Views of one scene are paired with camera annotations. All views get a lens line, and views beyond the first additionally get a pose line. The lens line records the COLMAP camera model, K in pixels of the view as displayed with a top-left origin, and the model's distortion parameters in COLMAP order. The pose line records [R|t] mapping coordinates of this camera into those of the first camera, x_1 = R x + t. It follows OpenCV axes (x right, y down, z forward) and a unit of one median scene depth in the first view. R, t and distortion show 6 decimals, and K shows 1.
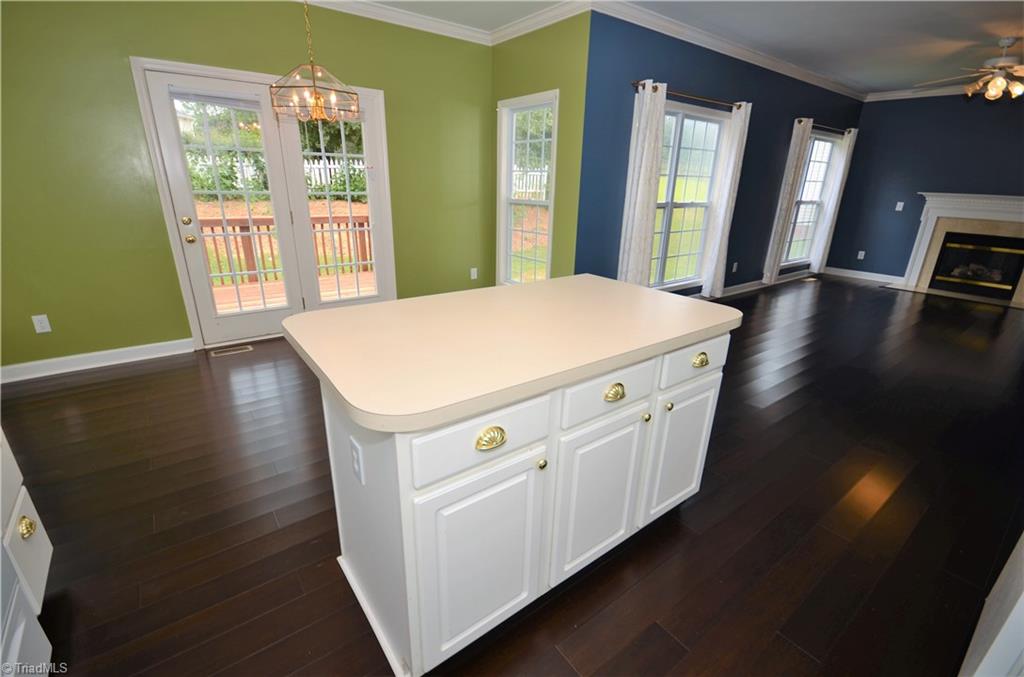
lens RADIAL K [[446.2, 0, 512.0], [0, 446.2, 338.5], [0, 0, 1]] dist [0.010697, -0.014277]
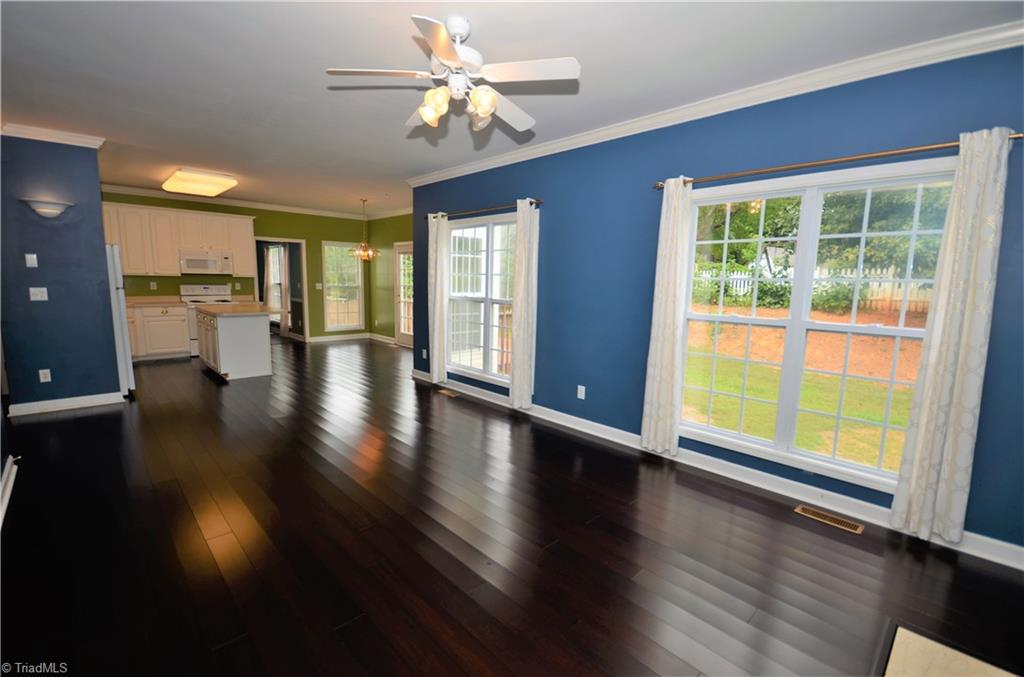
lens RADIAL K [[444.7, 0, 514.3], [0, 444.7, 343.2], [0, 0, 1]] dist [-0.002842, -0.000118]
pose [[0.125843, 0.122465, -0.984462, 1.874962], [-0.346947, 0.935119, 0.071977, -0.391503], [0.929404, 0.332499, 0.160167, 1.195138]]
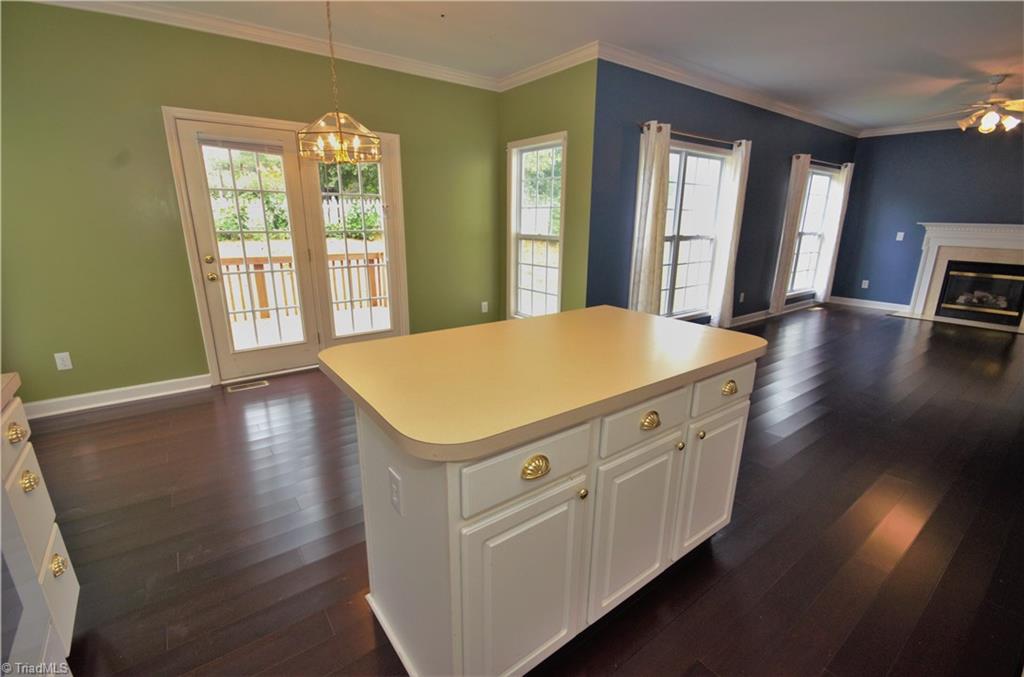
lens RADIAL K [[446.2, 0, 512.0], [0, 446.2, 338.5], [0, 0, 1]] dist [0.010697, -0.014277]
pose [[0.999910, -0.012385, -0.005074, -0.026132], [0.011974, 0.997158, -0.074382, 0.002542], [0.005981, 0.074315, 0.997217, -0.006789]]
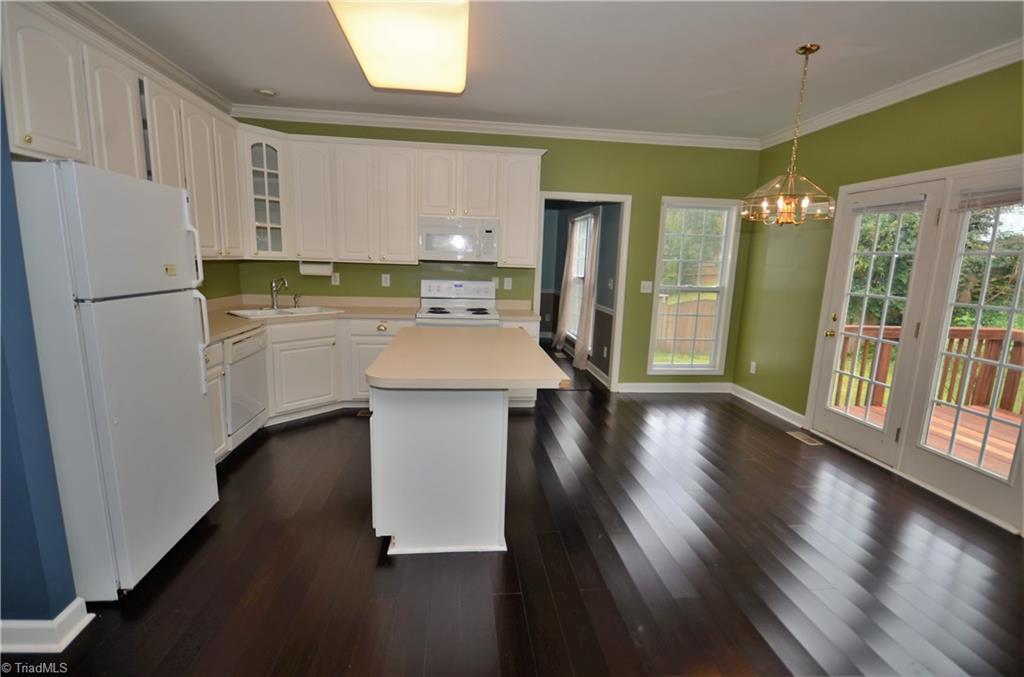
lens RADIAL K [[476.4, 0, 507.8], [0, 476.4, 341.4], [0, 0, 1]] dist [-0.000067, -0.000030]
pose [[-0.517040, 0.107323, -0.849206, 0.624762], [-0.322808, 0.894403, 0.309578, -0.284733], [0.792757, 0.434195, -0.427797, 0.806958]]
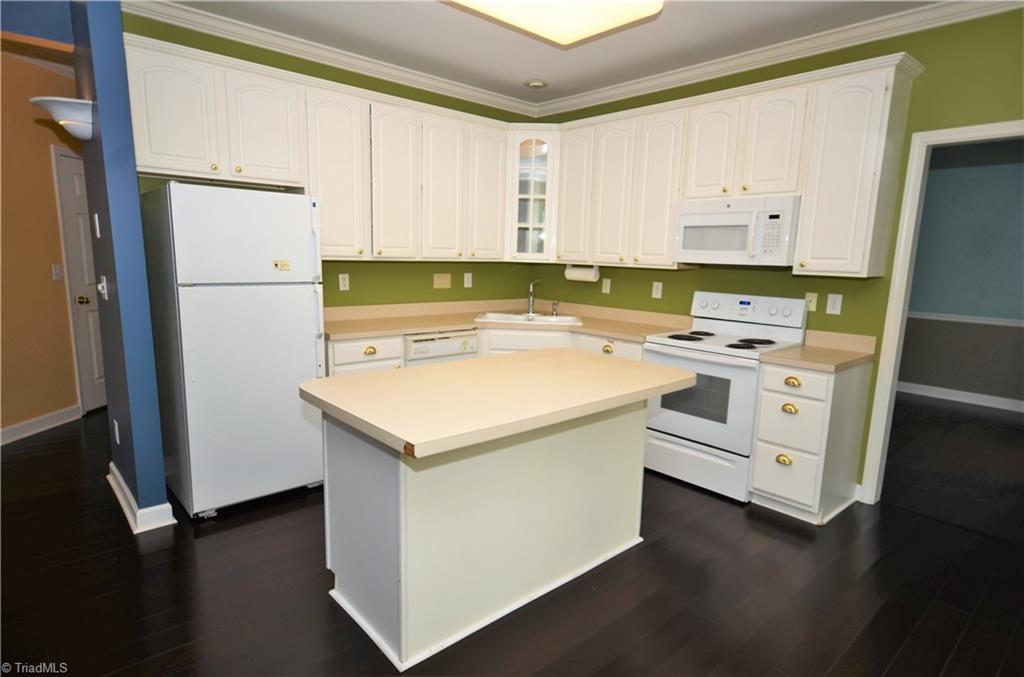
lens RADIAL K [[554.1, 0, 512.8], [0, 554.1, 342.3], [0, 0, 1]] dist [0.001660, 0.000708]
pose [[-0.995380, -0.036640, -0.088753, 0.080579], [-0.074539, 0.877529, 0.473695, -0.349973], [0.060528, 0.478121, -0.876206, 0.952455]]
